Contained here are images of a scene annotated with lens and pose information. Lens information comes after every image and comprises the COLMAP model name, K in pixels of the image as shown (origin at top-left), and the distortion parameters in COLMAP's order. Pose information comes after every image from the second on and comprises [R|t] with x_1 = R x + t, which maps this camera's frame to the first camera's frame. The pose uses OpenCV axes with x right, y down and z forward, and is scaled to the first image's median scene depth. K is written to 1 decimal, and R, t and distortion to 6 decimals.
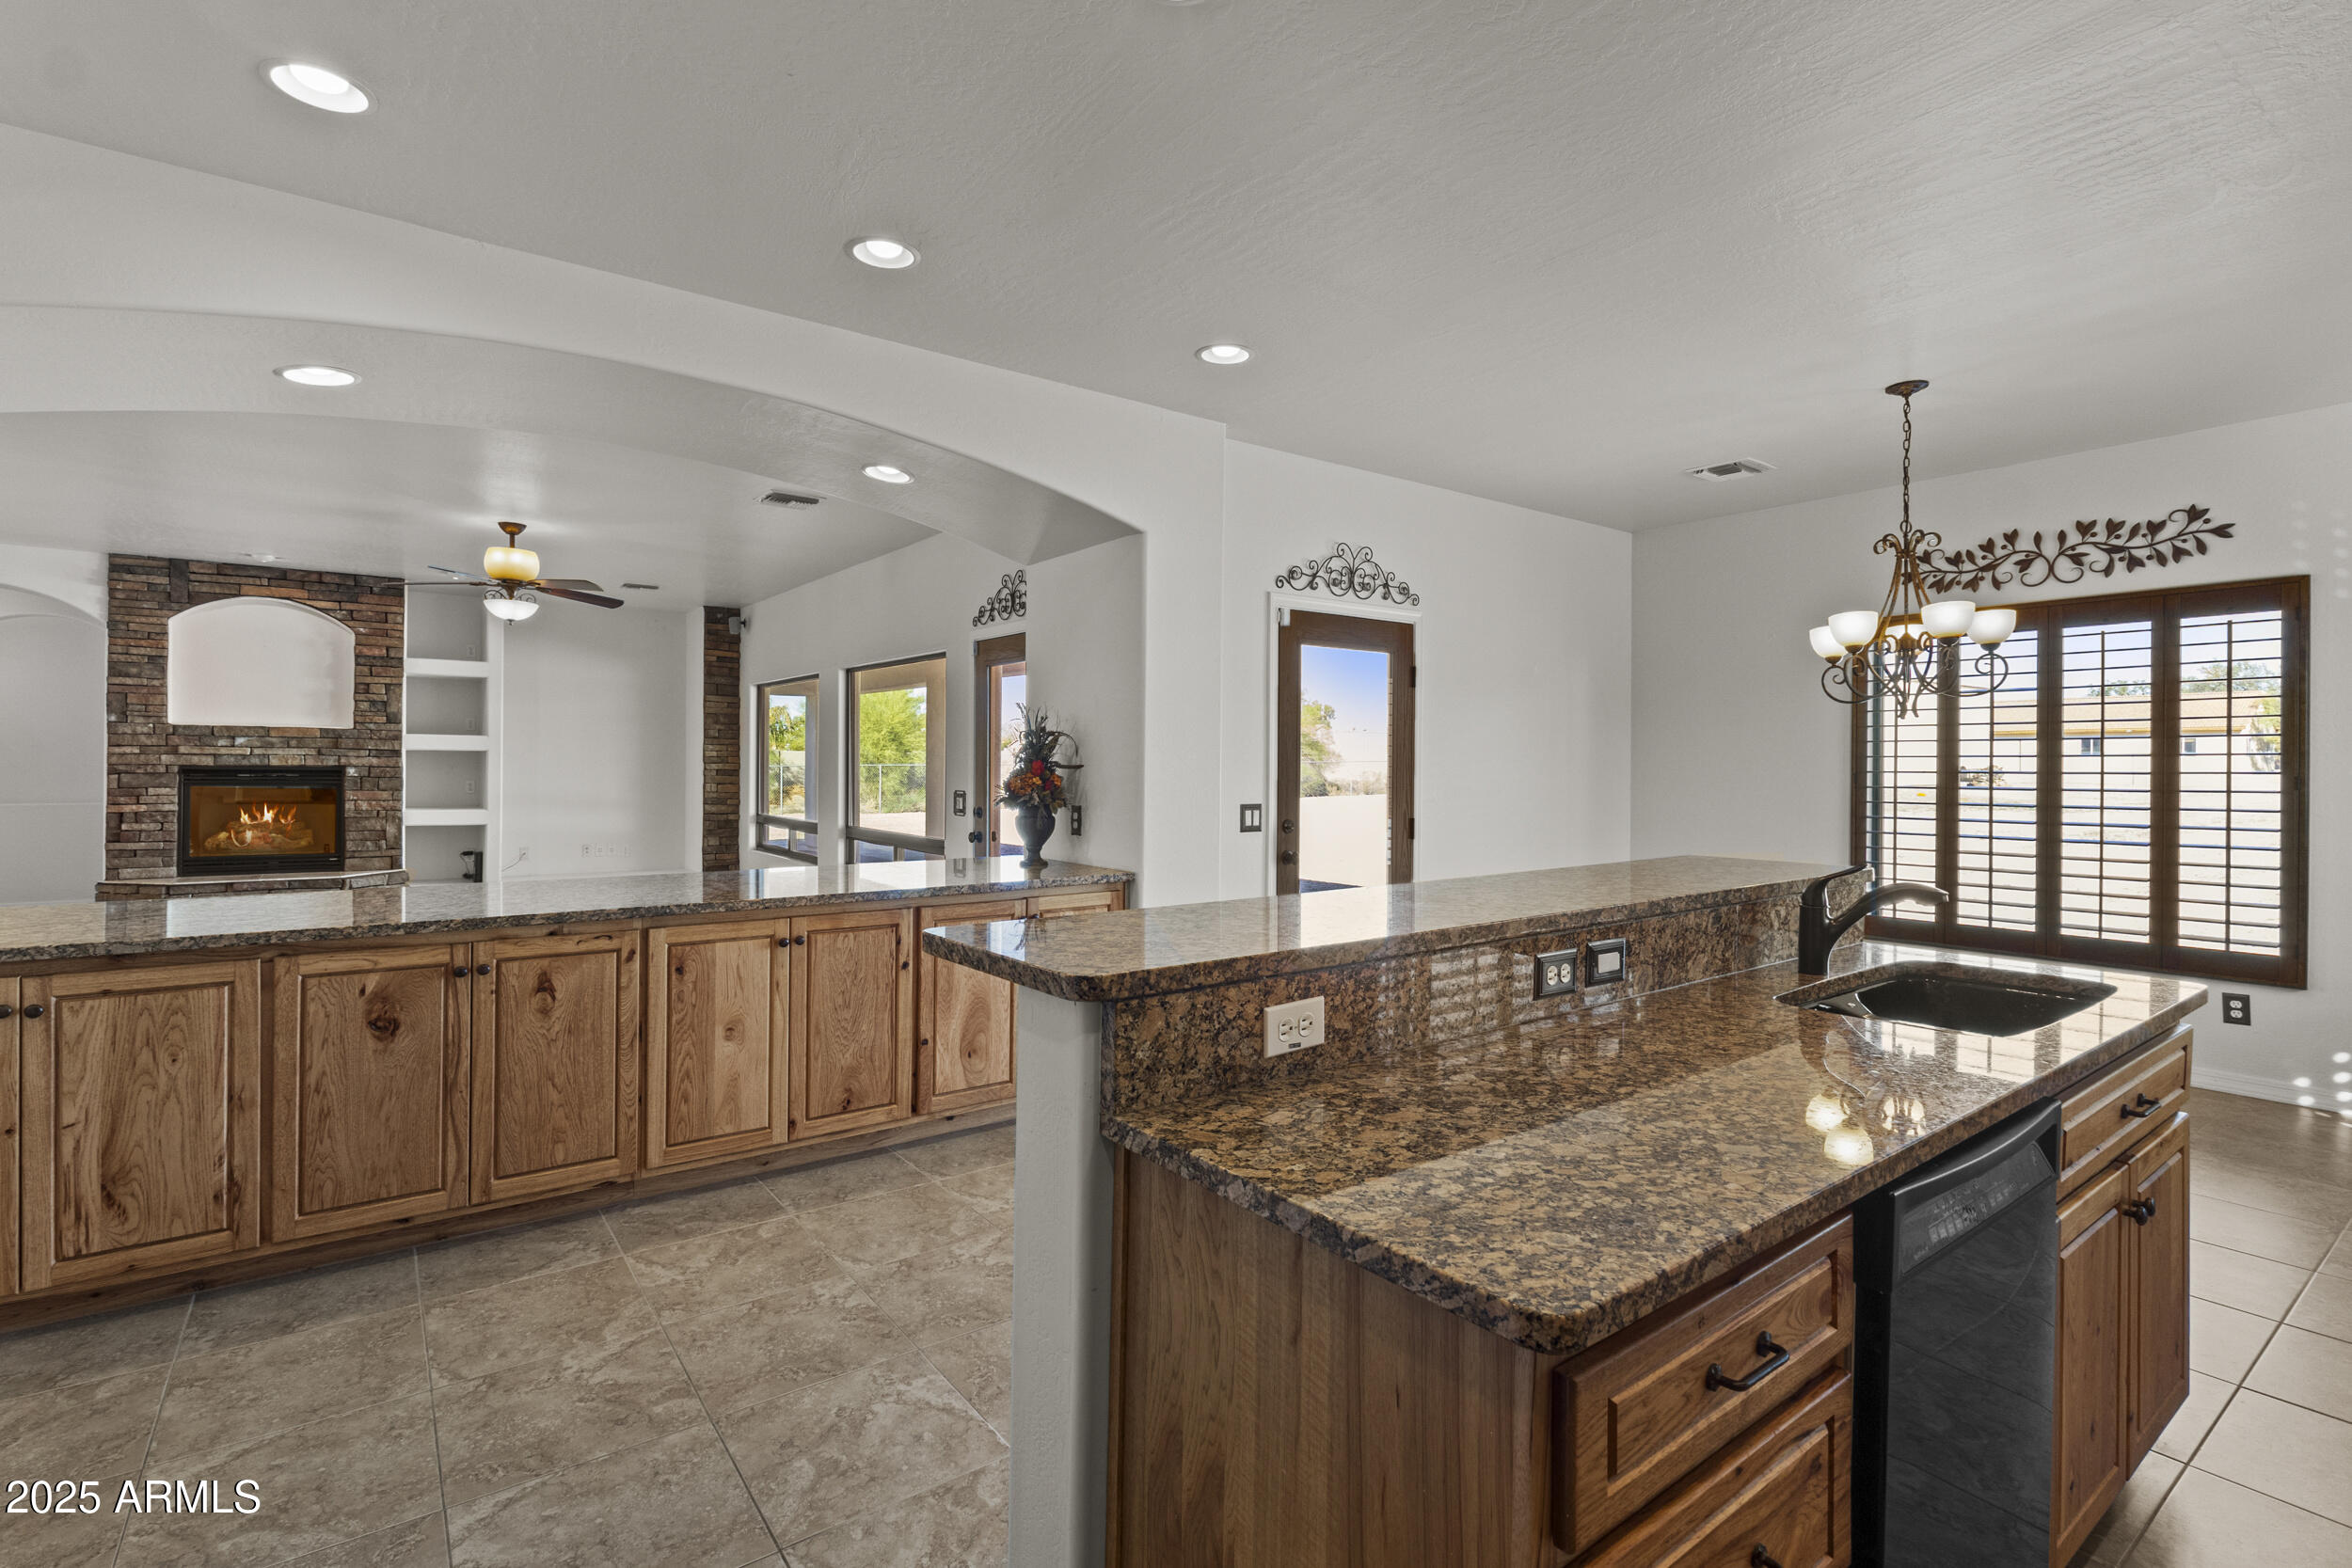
lens RADIAL K [[1091.6, 0, 1175.8], [0, 1091.6, 770.1], [0, 0, 1]] dist [-0.001349, -0.001298]
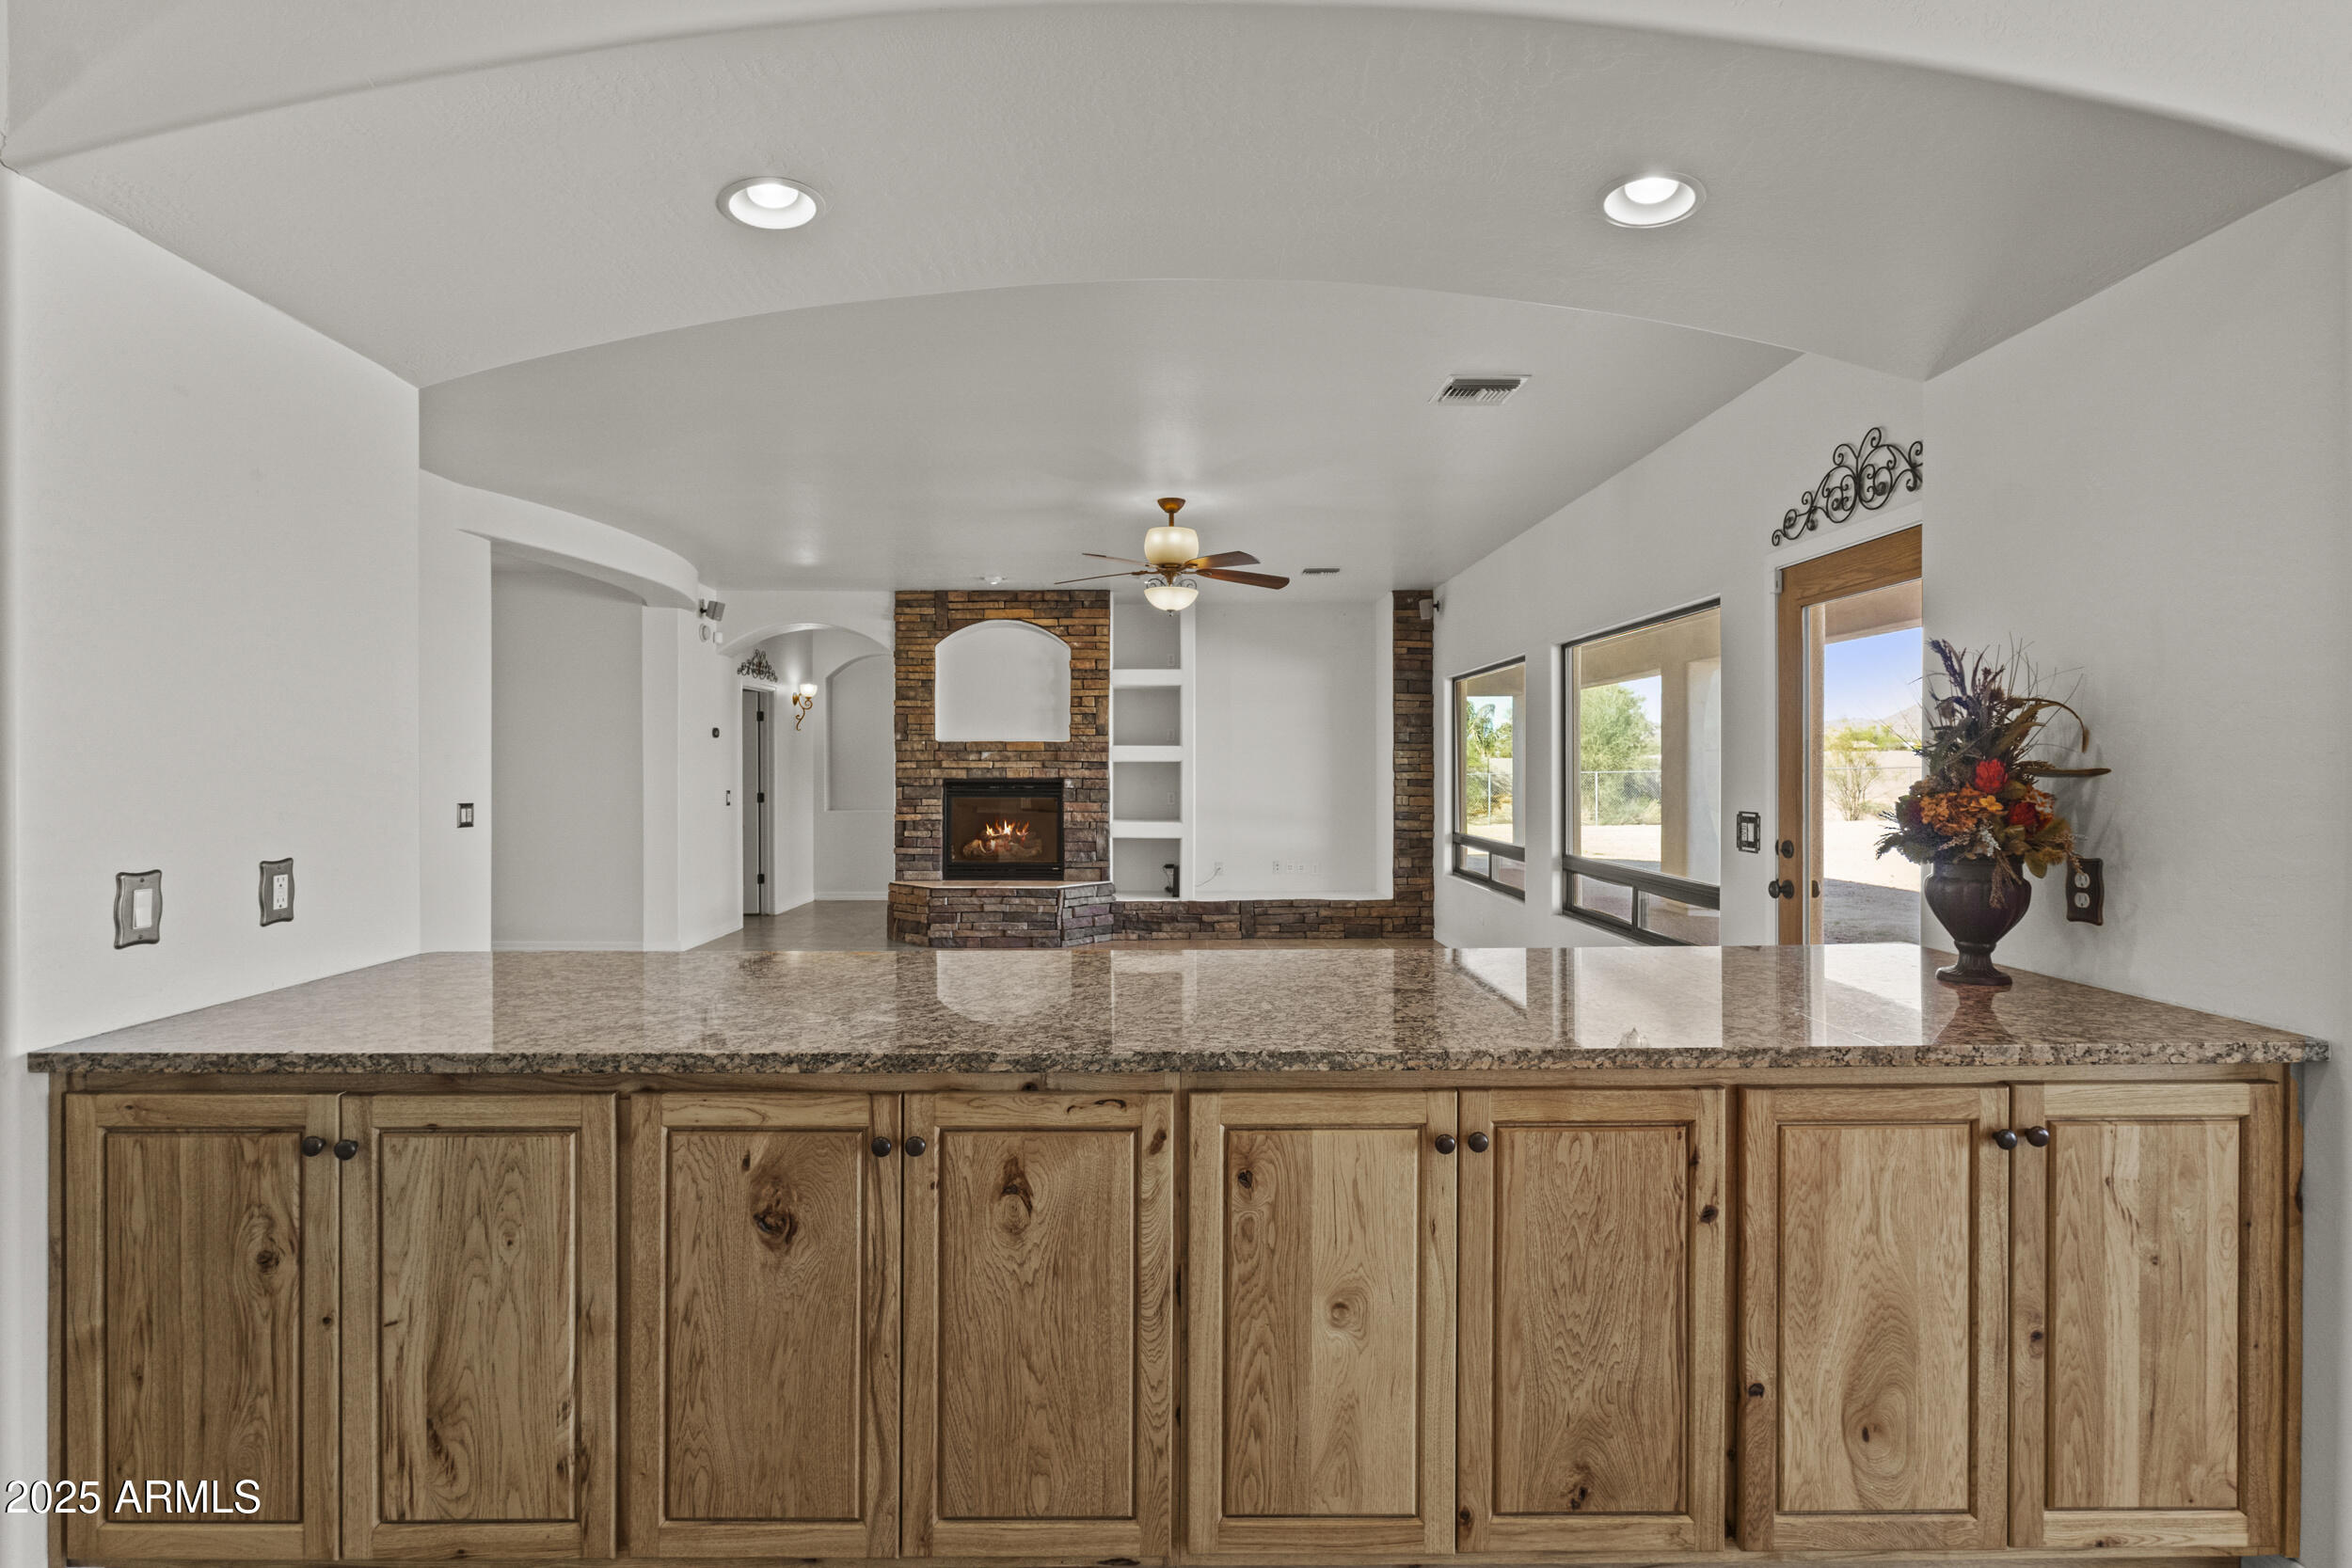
lens RADIAL K [[1080.3, 0, 1166.8], [0, 1080.3, 777.4], [0, 0, 1]] dist [-0.006465, 0.000192]
pose [[0.801574, -0.006093, -0.597865, -0.084755], [0.005765, 0.999980, -0.002462, -0.001495], [0.597868, -0.001473, 0.801593, 0.268524]]
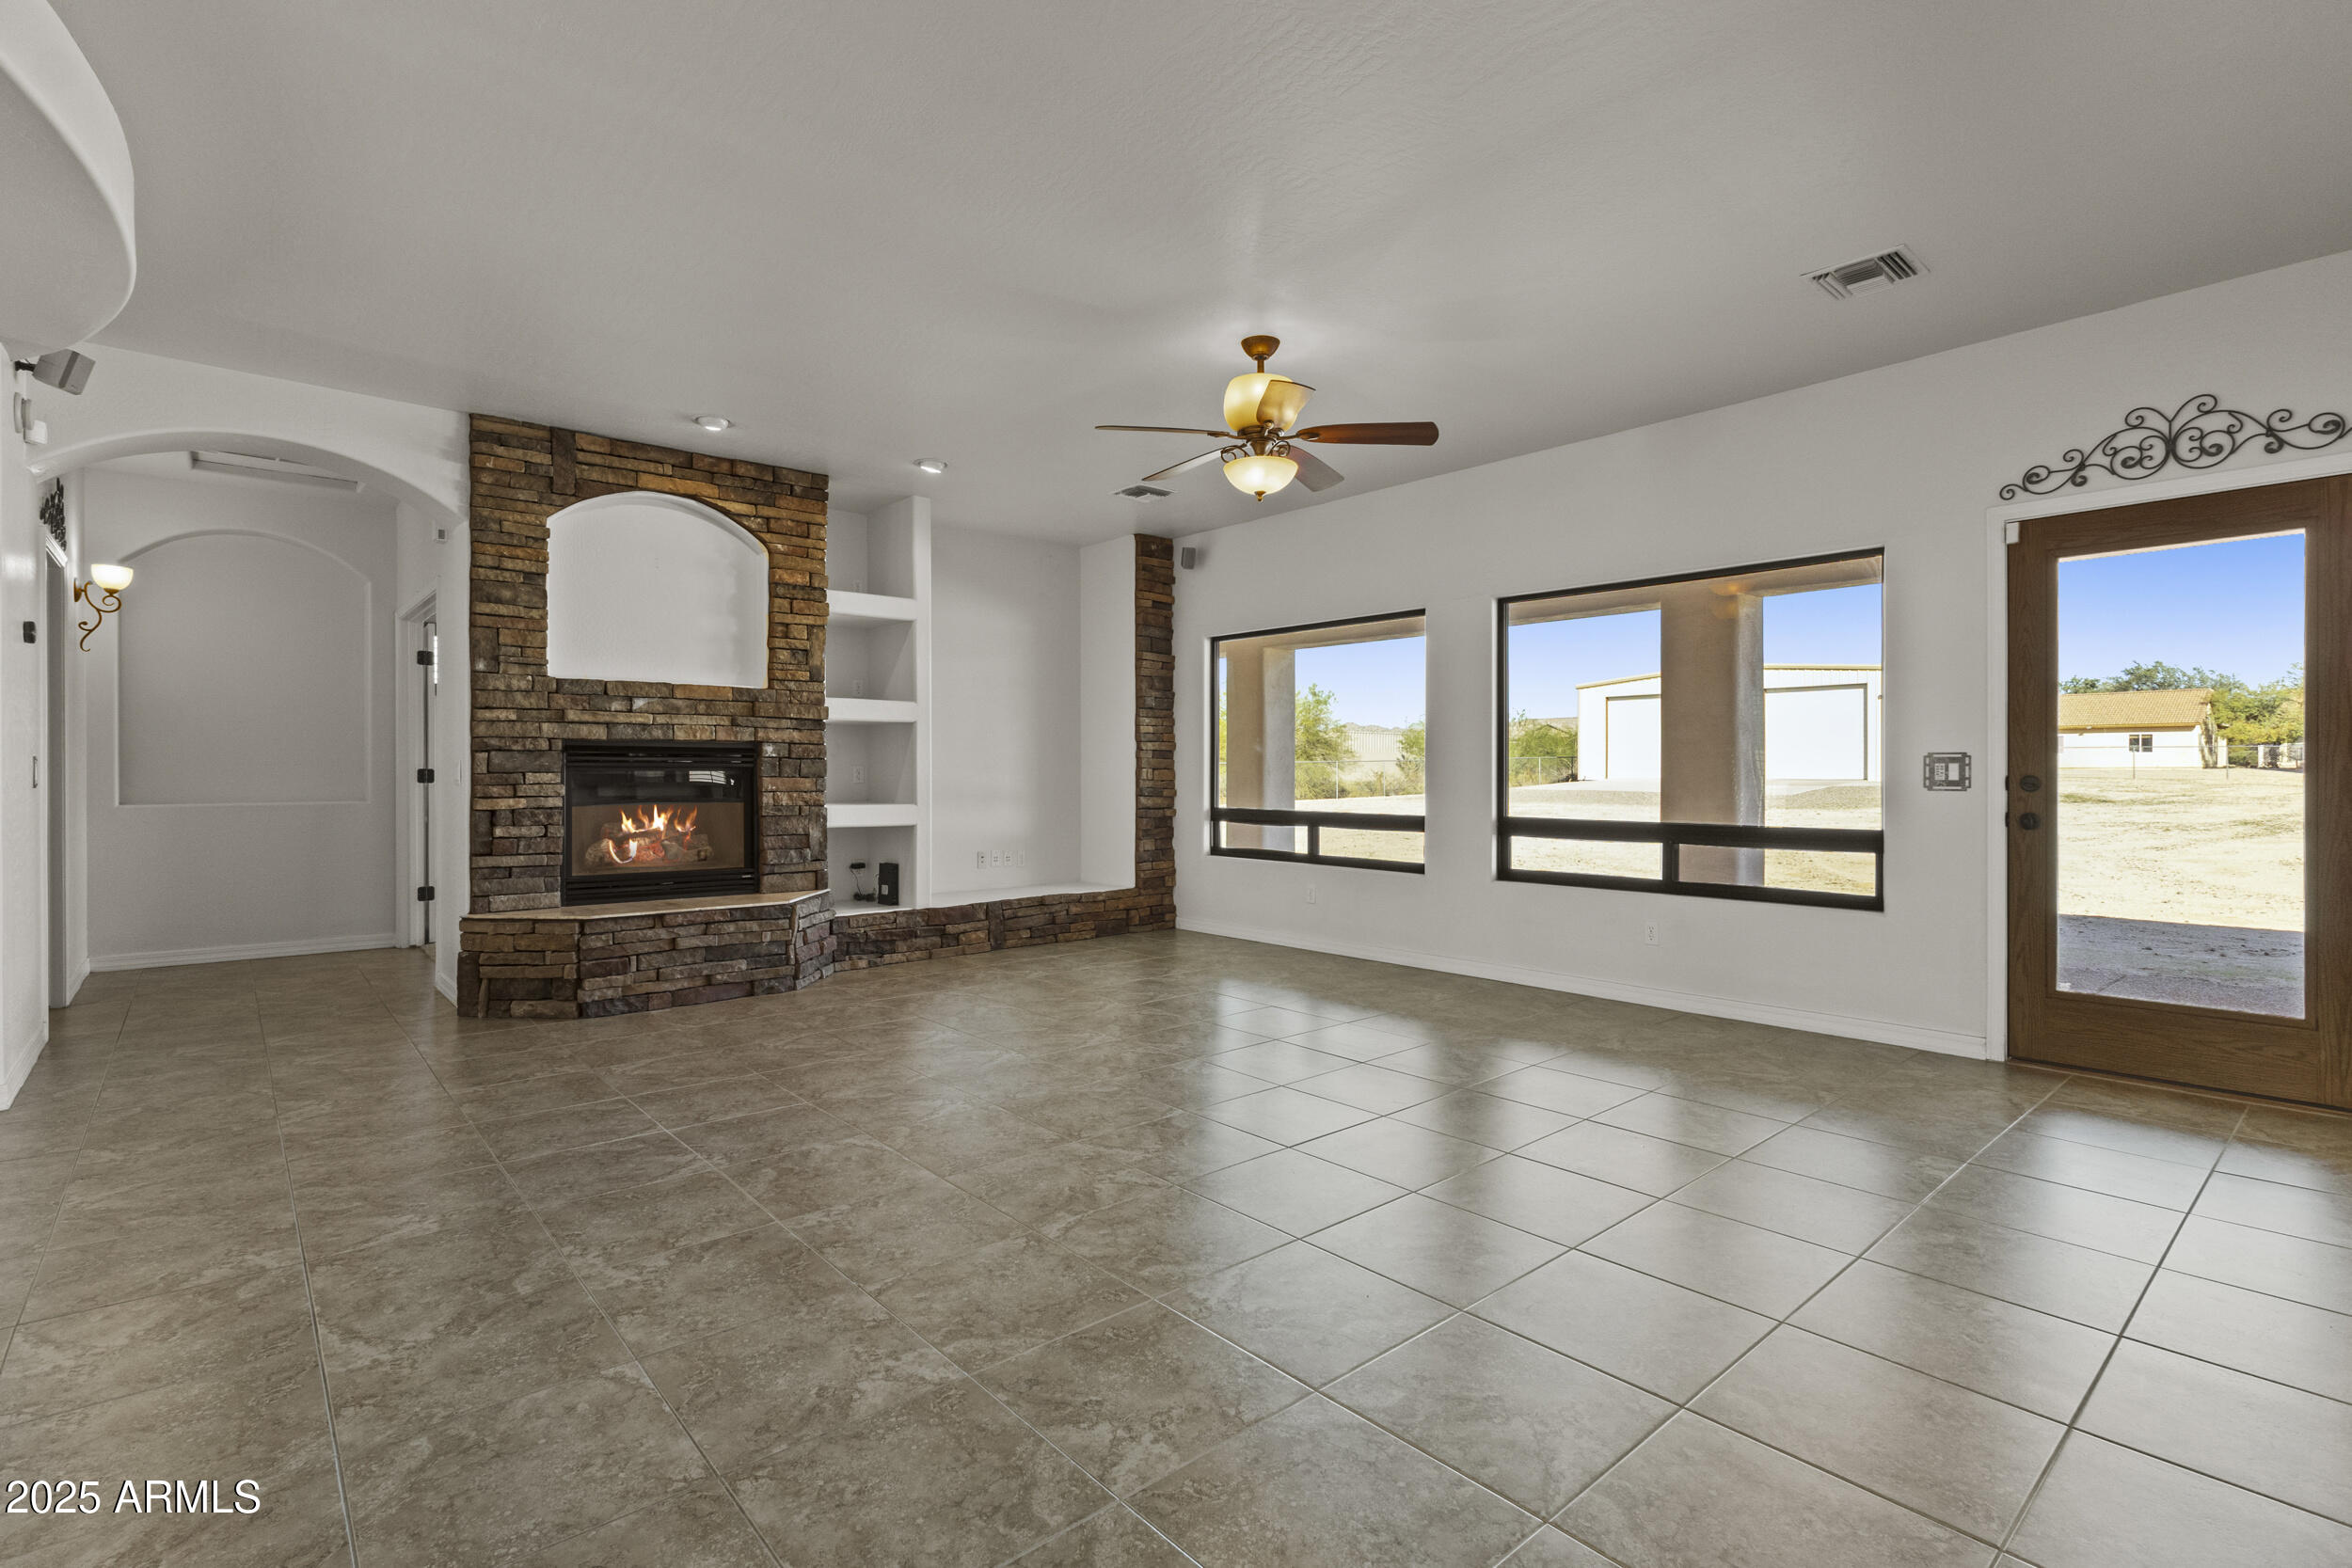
lens RADIAL K [[1086.5, 0, 1140.5], [0, 1086.5, 779.7], [0, 0, 1]] dist [0.000902, 0.000259]
pose [[0.998606, -0.011344, 0.051541, -0.613016], [0.011214, 0.999933, 0.002805, 0.023179], [-0.051570, -0.002223, 0.998667, 0.326136]]
